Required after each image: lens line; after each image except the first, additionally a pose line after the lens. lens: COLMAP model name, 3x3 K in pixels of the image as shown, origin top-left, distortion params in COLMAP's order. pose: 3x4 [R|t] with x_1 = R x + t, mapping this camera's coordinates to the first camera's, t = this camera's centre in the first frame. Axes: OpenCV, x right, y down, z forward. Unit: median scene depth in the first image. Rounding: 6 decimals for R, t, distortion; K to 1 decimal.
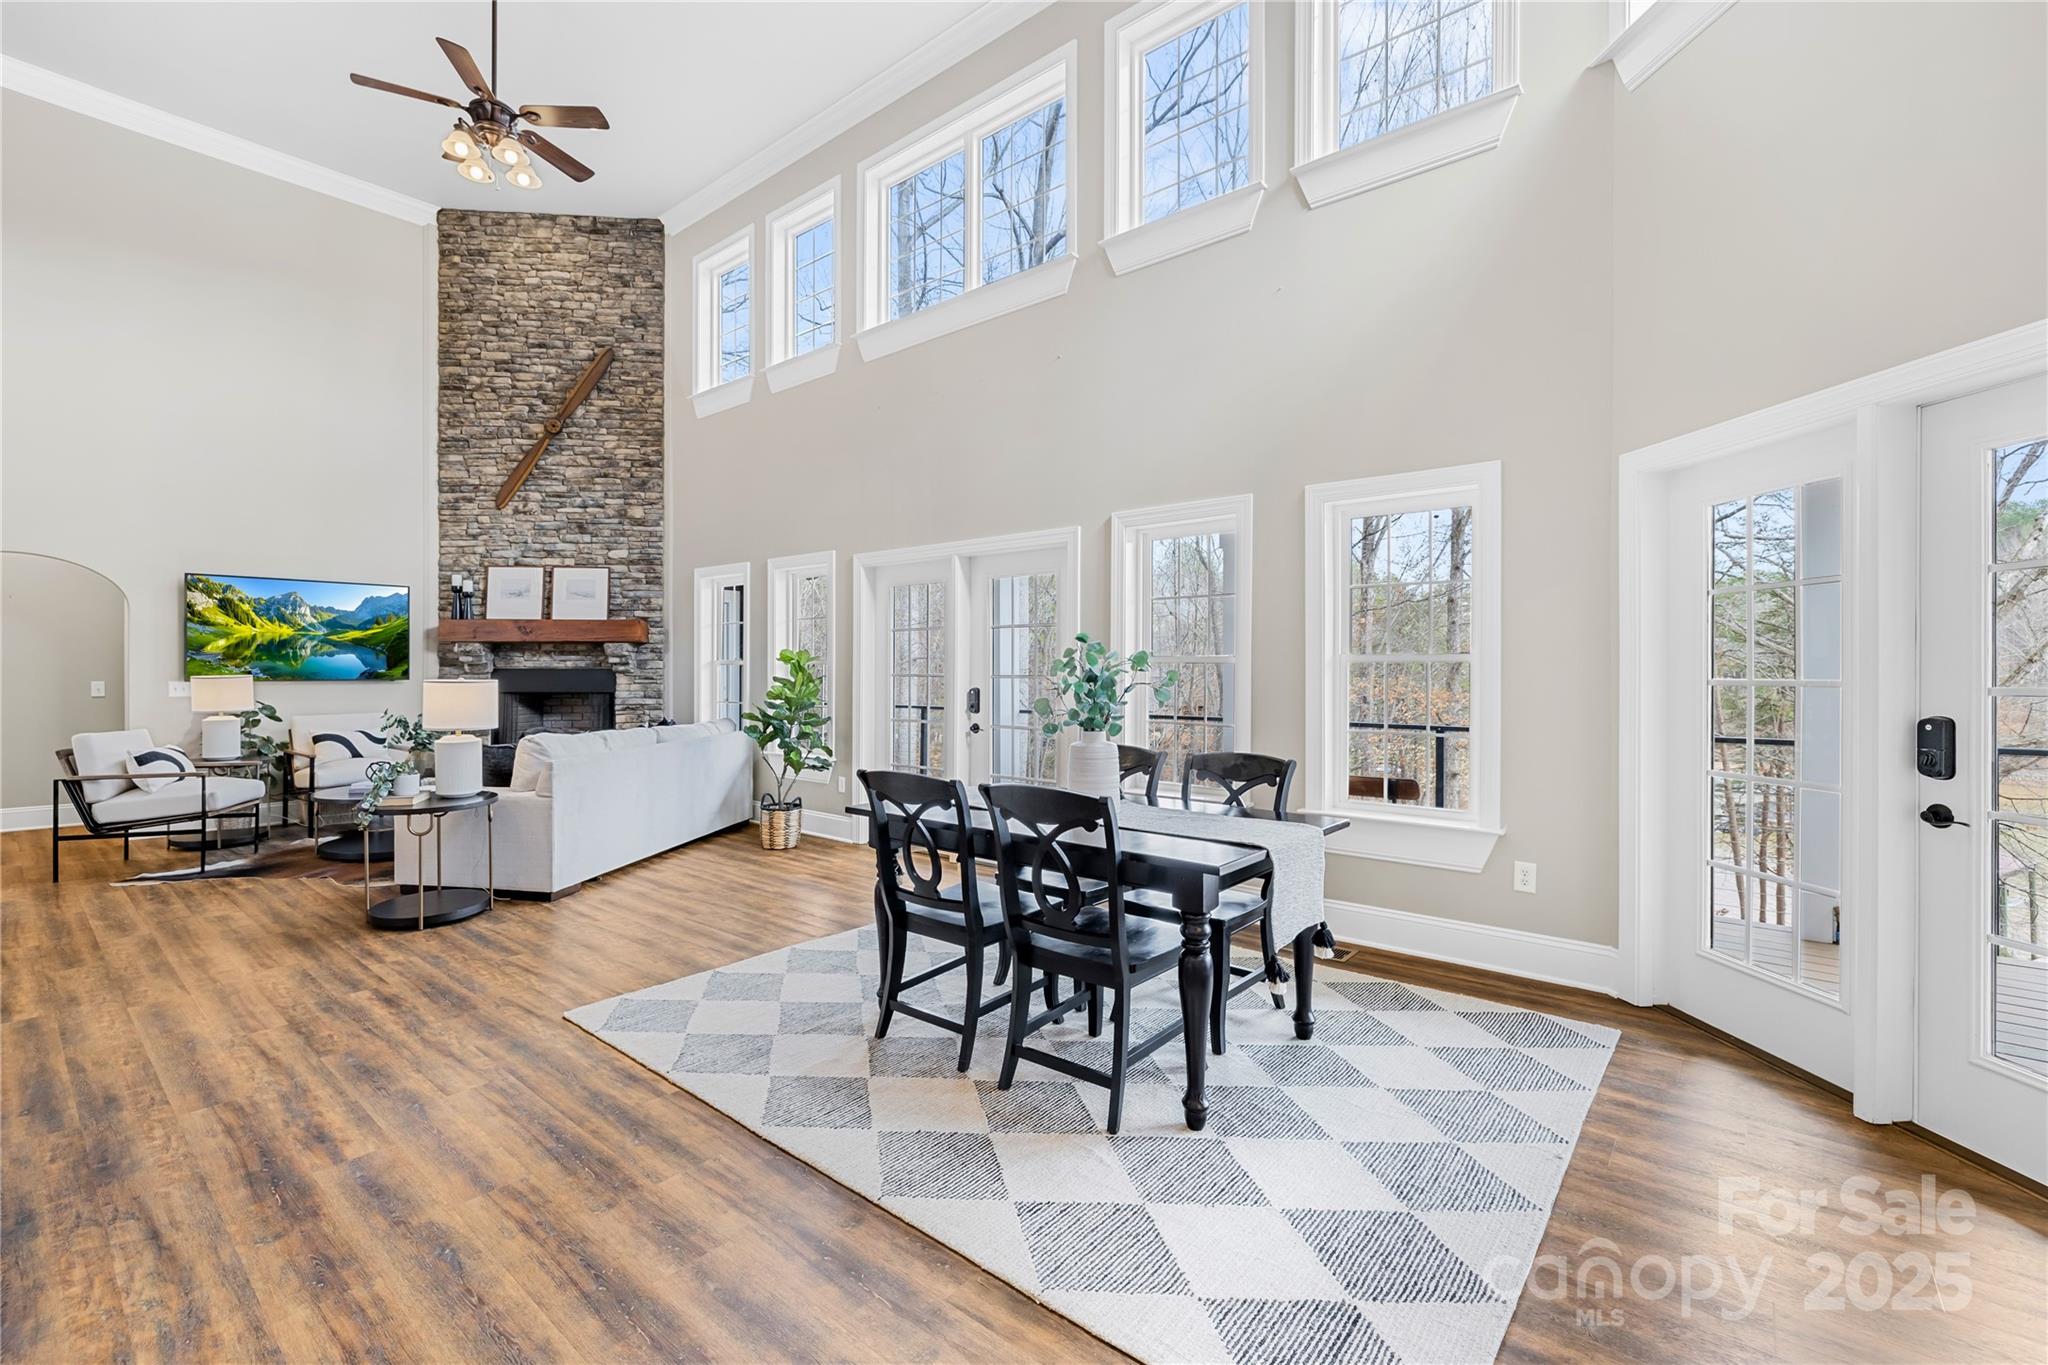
lens RADIAL K [[874.4, 0, 1011.0], [0, 874.4, 672.5], [0, 0, 1]] dist [-0.005928, 0.001755]
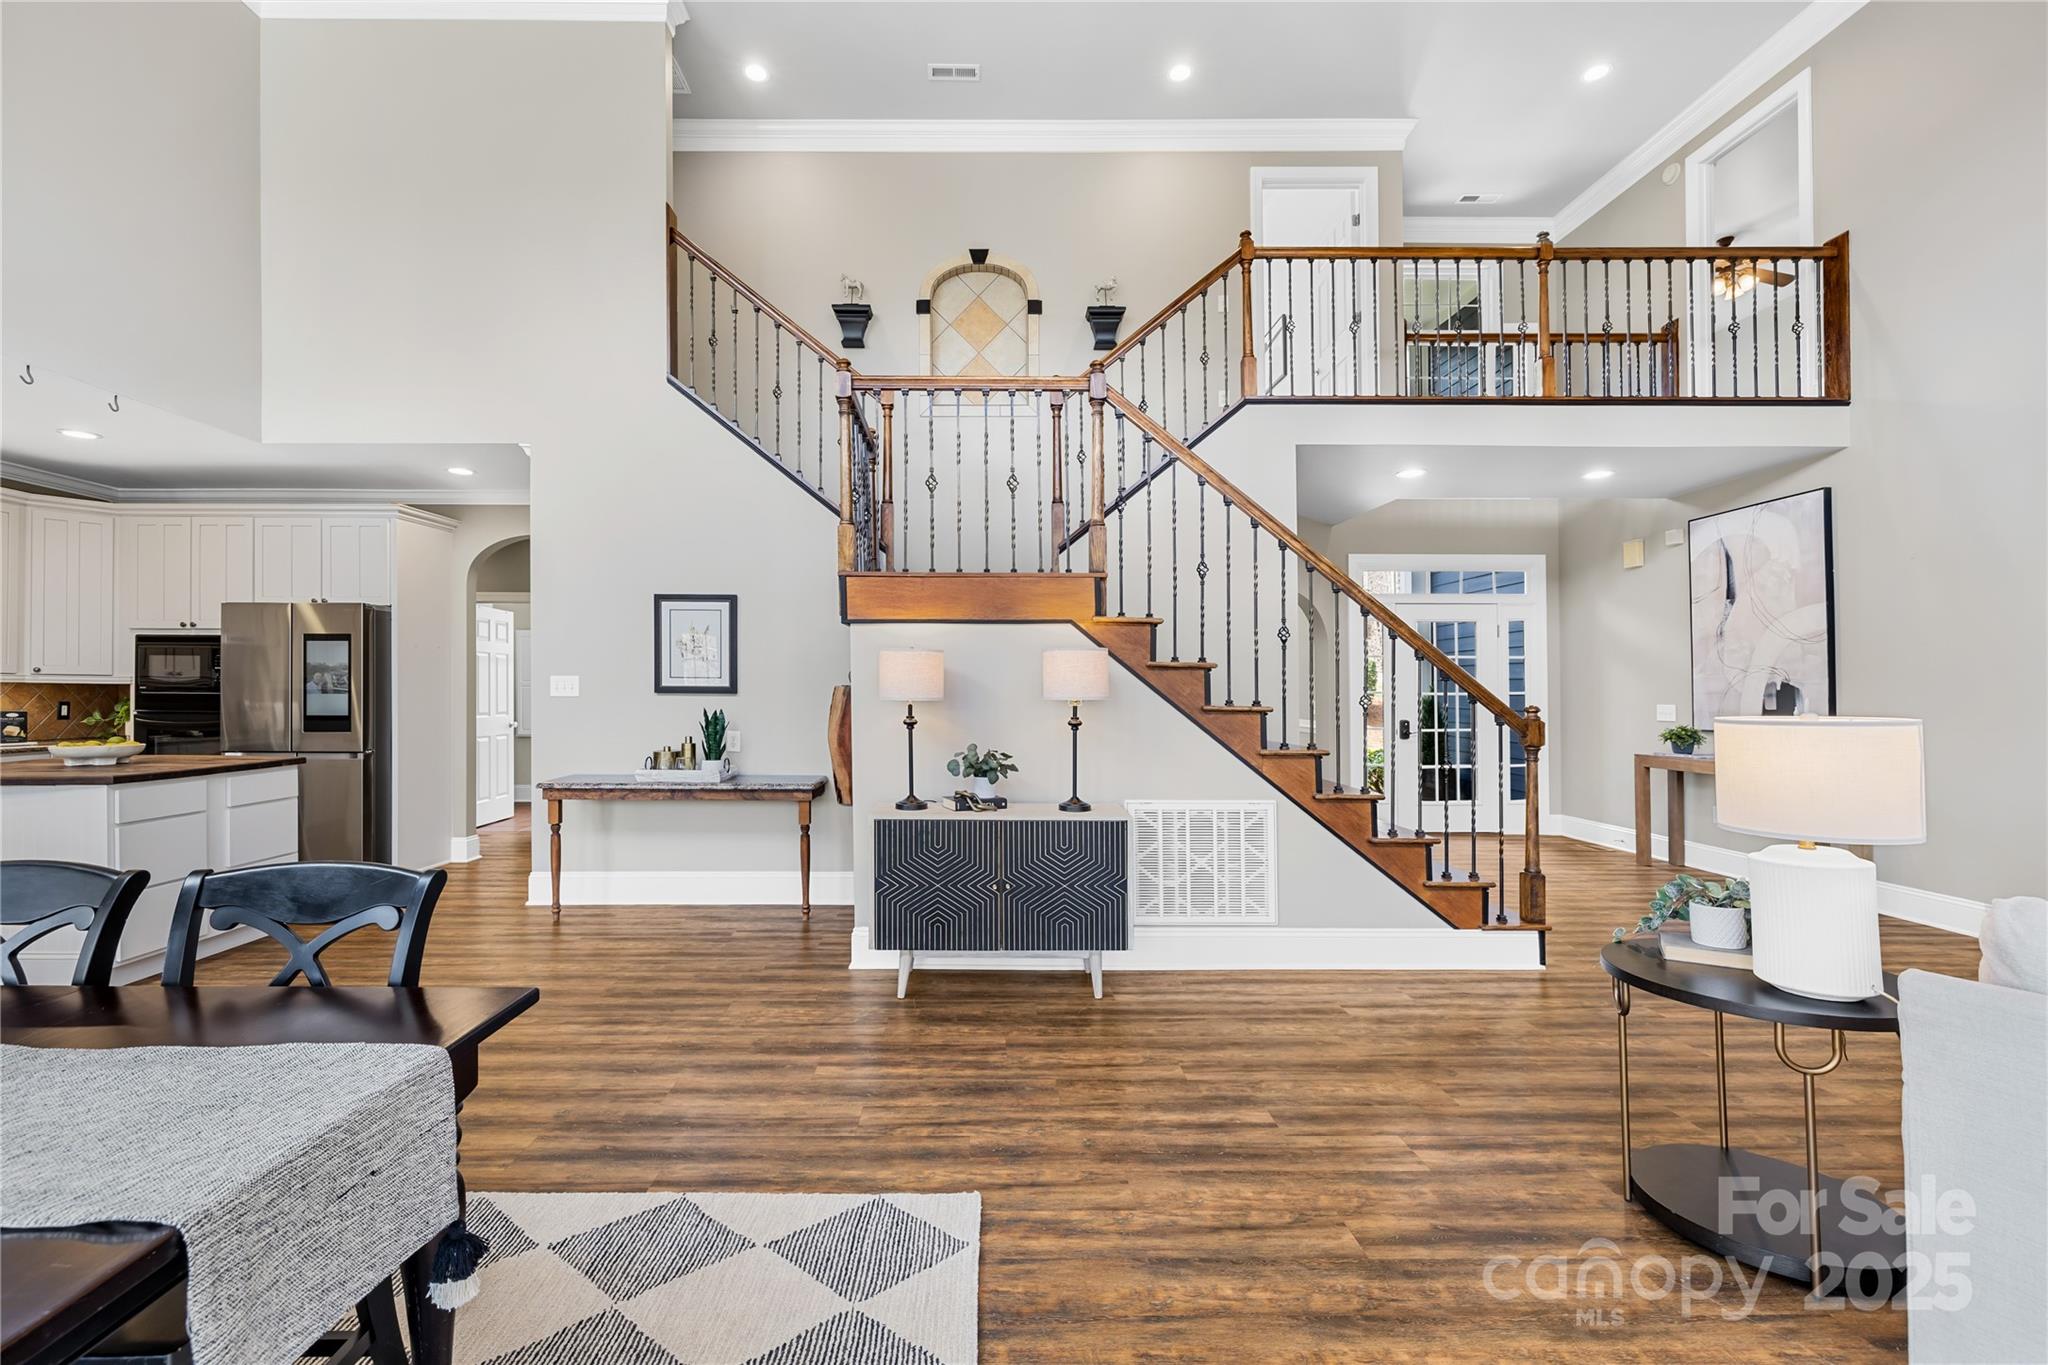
lens RADIAL K [[858.5, 0, 964.2], [0, 858.5, 696.0], [0, 0, 1]] dist [0.002961, 0.000144]
pose [[-0.762301, 0.002361, -0.647218, -0.029929], [-0.004803, 0.999945, 0.009304, -0.003000], [0.647205, 0.010201, -0.762248, 0.672503]]
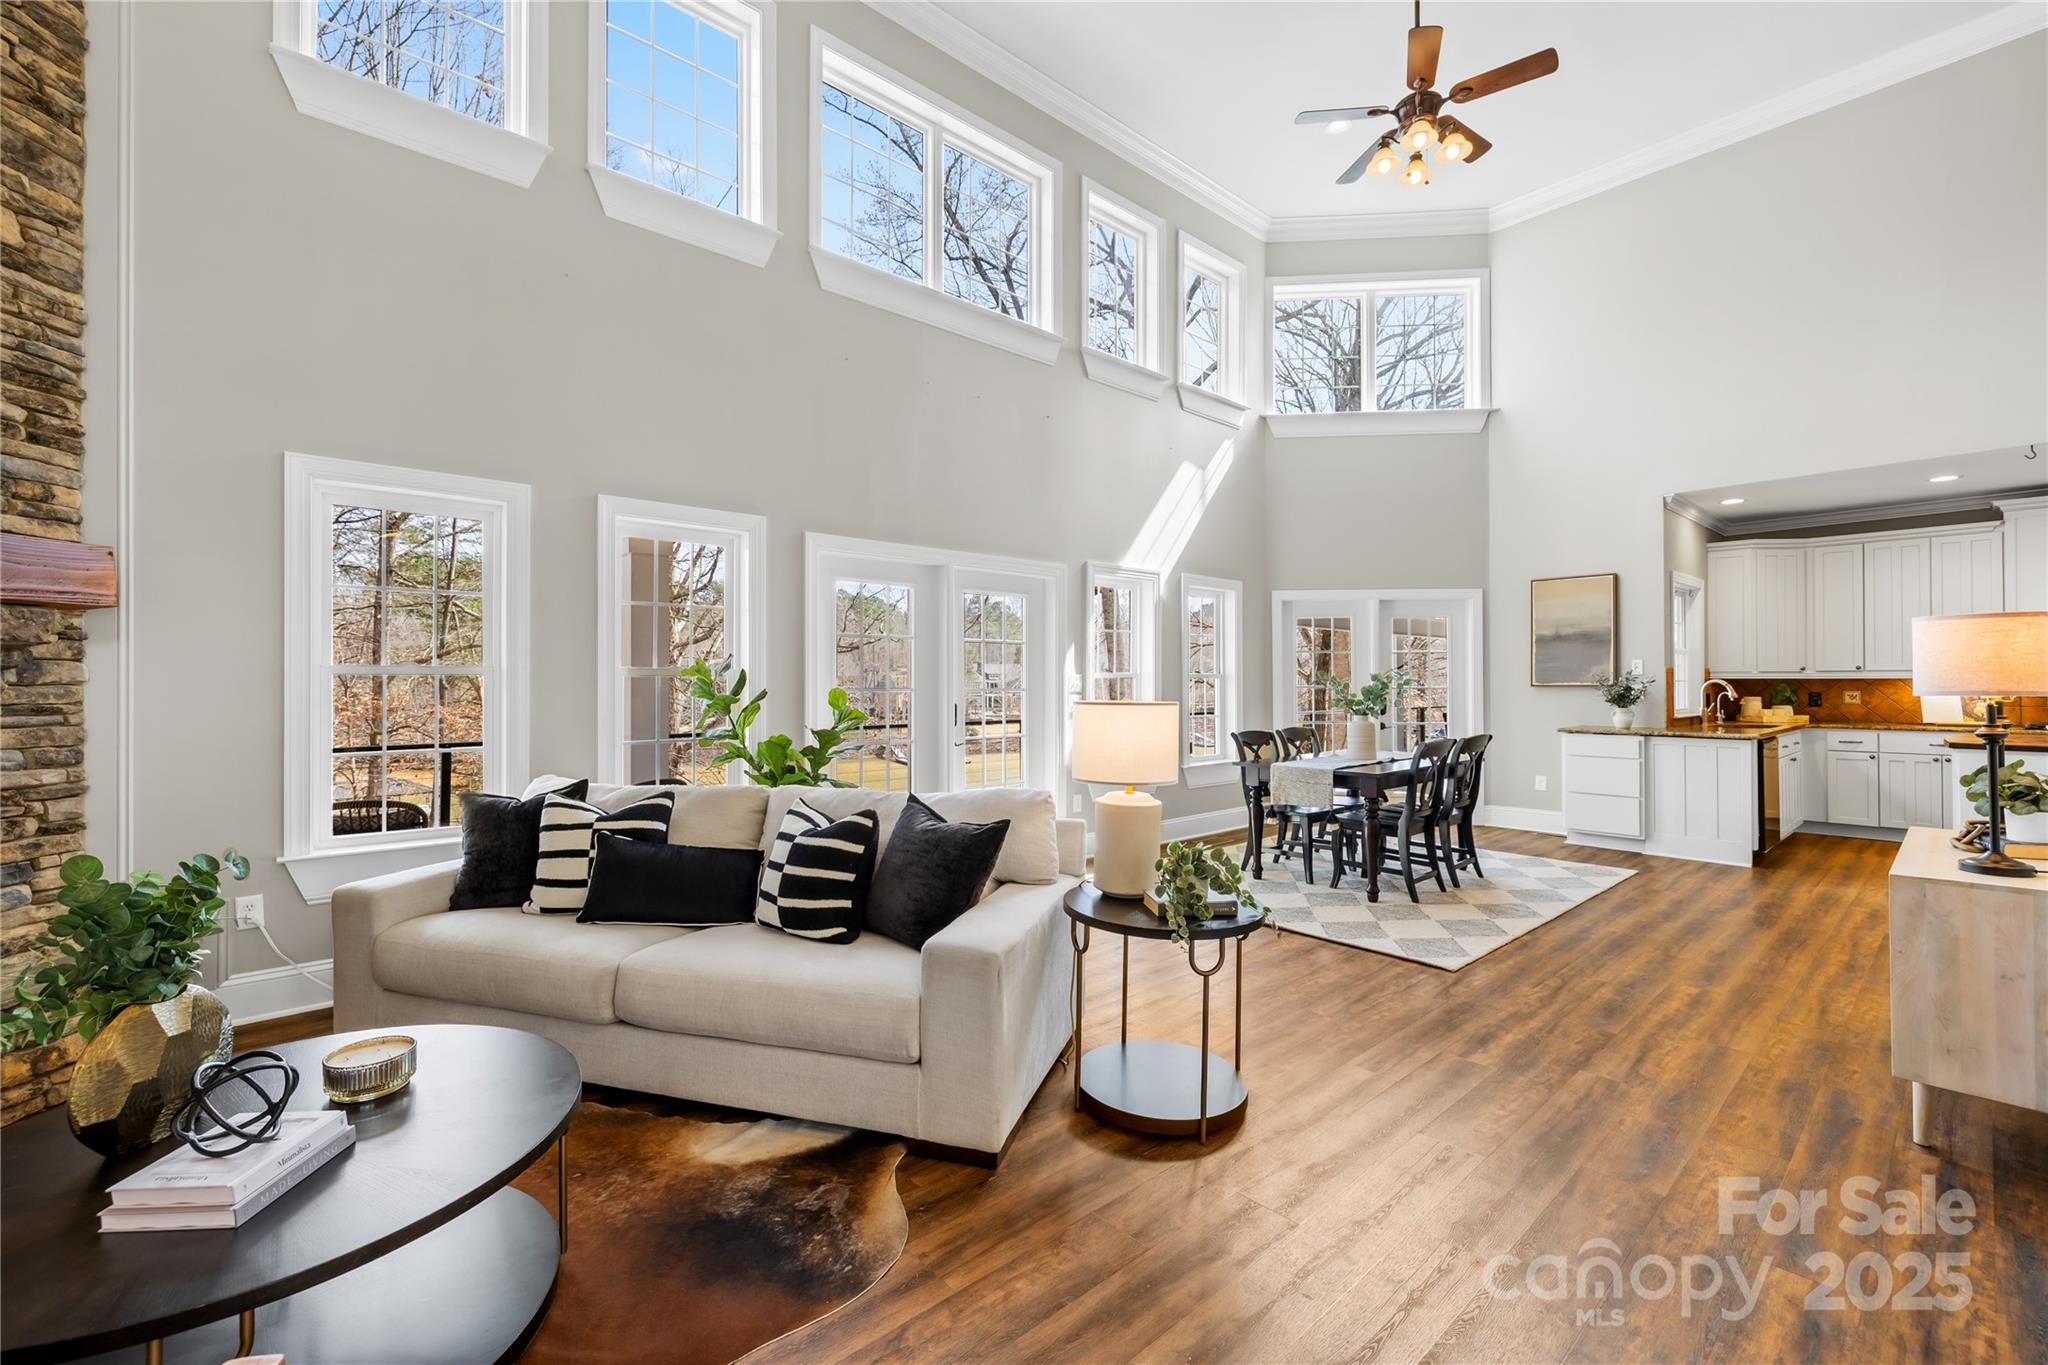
lens RADIAL K [[858.5, 0, 1016.5], [0, 858.5, 675.1], [0, 0, 1]] dist [0.002961, 0.000144]
pose [[0.146333, 0.009317, 0.989191, -0.794726], [0.006571, 0.999924, -0.010390, -0.002182], [-0.989214, 0.008020, 0.146261, 0.635501]]
